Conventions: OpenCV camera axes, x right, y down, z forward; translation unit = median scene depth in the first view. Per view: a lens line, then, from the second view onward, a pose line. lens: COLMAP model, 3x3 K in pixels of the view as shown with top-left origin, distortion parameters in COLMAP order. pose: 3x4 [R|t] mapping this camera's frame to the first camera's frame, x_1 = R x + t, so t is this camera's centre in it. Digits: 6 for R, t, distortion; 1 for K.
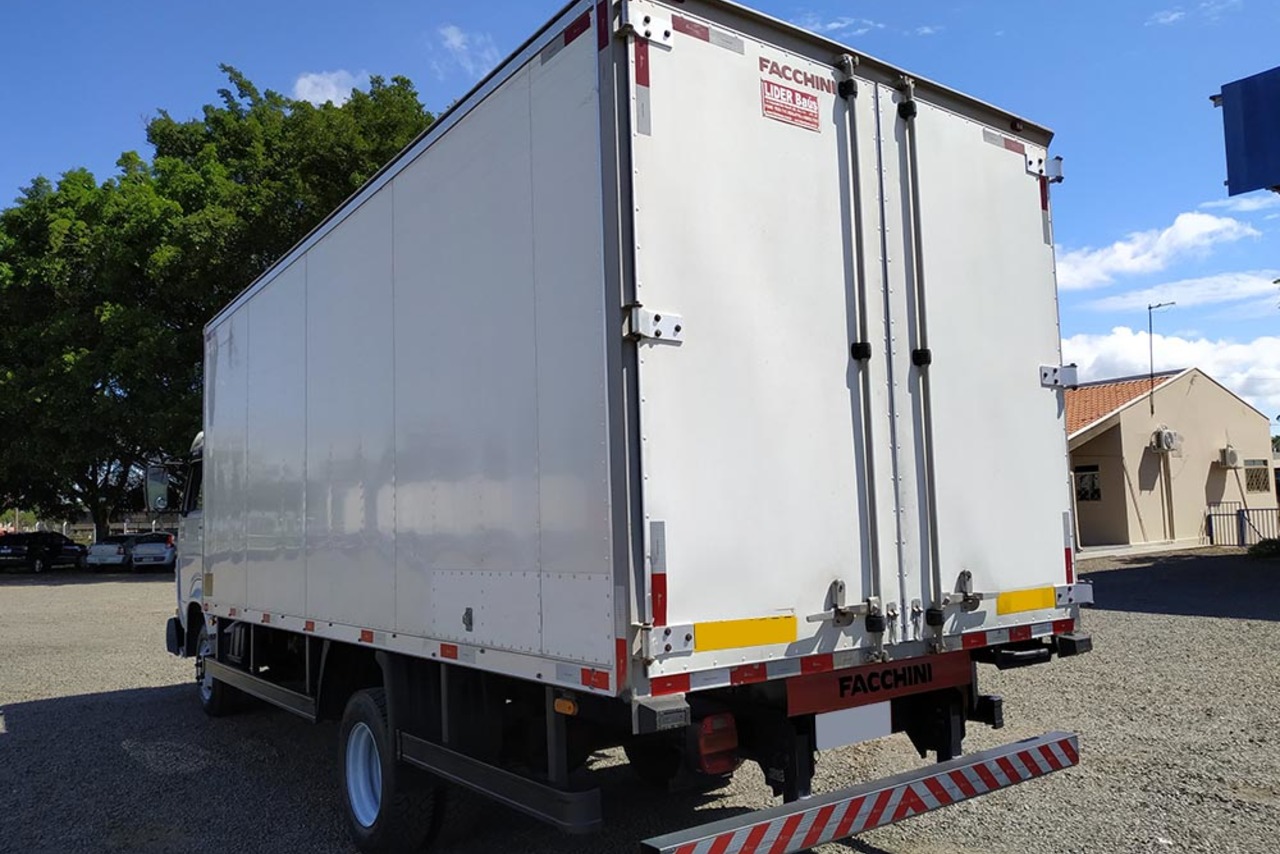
lens RADIAL K [[870.5, 0, 640.0], [0, 870.5, 427.0], [0, 0, 1]] dist [0.071947, -0.109009]
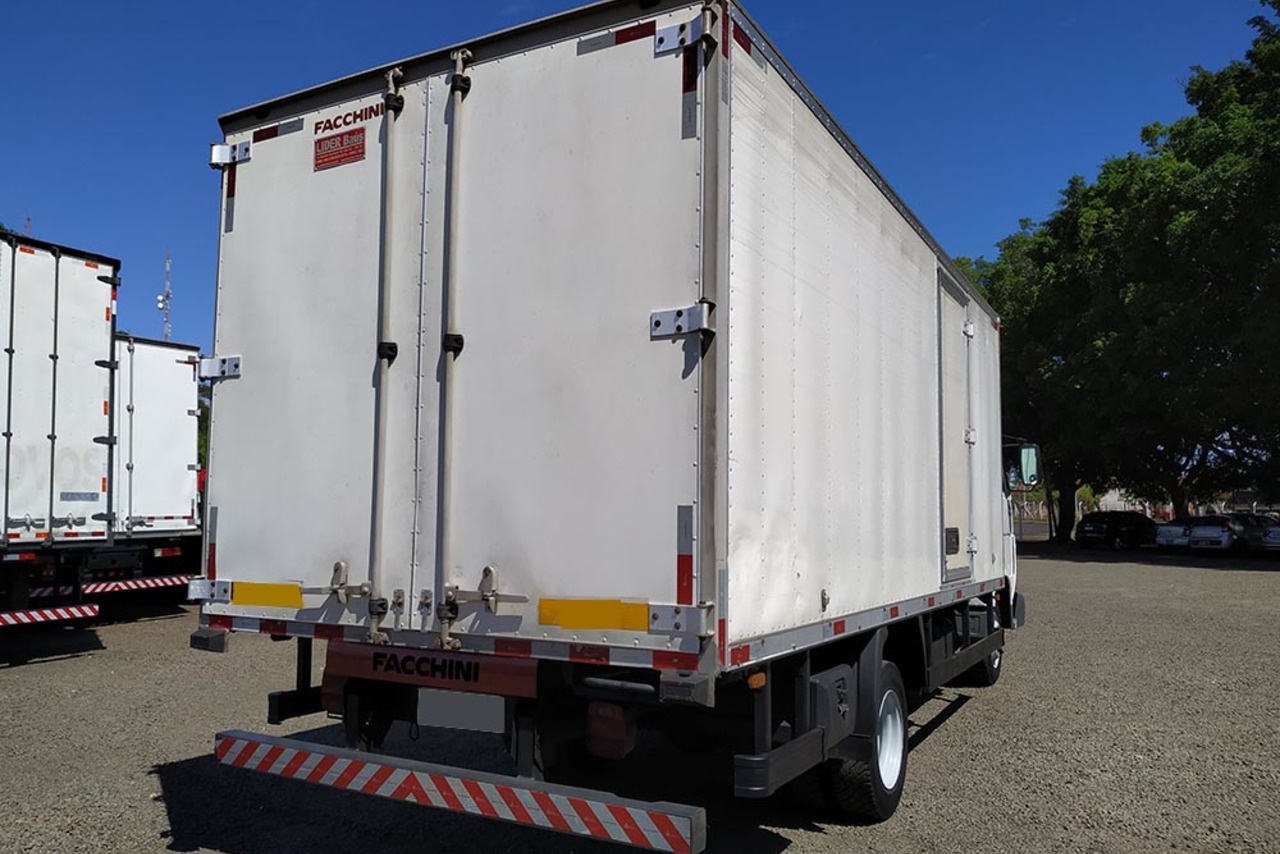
lens RADIAL K [[893.7, 0, 641.1], [0, 893.7, 419.7], [0, 0, 1]] dist [0.078540, -0.123658]
pose [[0.477359, -0.064026, -0.876373, 1.305134], [0.078038, 0.996490, -0.030294, 0.052390], [0.875236, -0.053930, 0.480680, 0.716396]]
